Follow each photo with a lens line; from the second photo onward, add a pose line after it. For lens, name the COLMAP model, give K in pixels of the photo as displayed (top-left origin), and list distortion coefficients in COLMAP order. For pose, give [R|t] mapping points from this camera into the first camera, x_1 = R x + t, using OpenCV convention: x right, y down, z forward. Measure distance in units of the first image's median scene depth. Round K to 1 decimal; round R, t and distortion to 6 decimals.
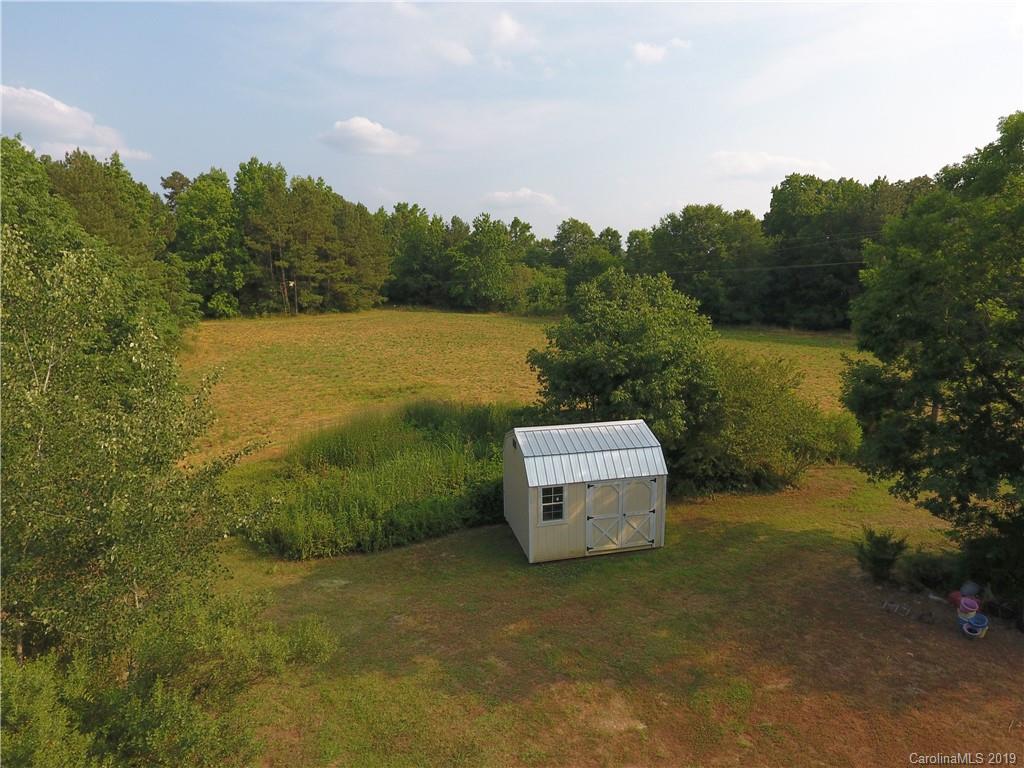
lens RADIAL K [[596.0, 0, 513.6], [0, 596.0, 384.3], [0, 0, 1]] dist [-0.000050, -0.000341]
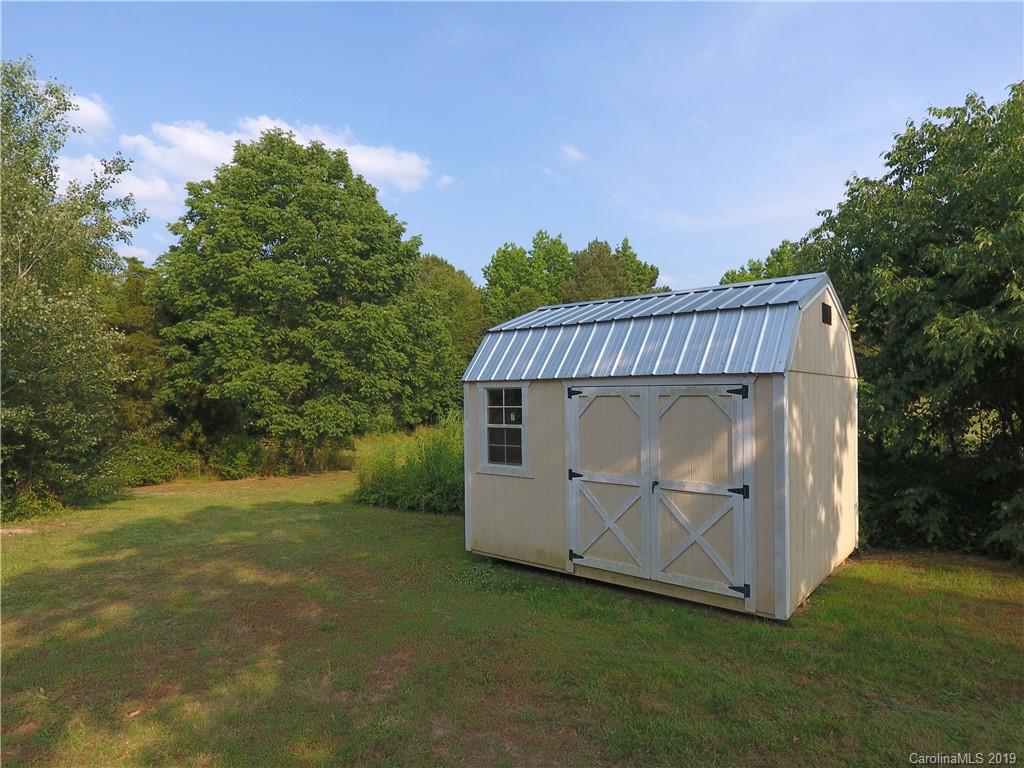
lens RADIAL K [[596.0, 0, 511.5], [0, 596.0, 386.4], [0, 0, 1]] dist [-0.000050, -0.000341]
pose [[0.611226, 0.003369, -0.791449, 0.422528], [-0.151685, 0.981953, -0.112964, 0.216595], [0.776785, 0.189097, 0.600706, 0.707215]]
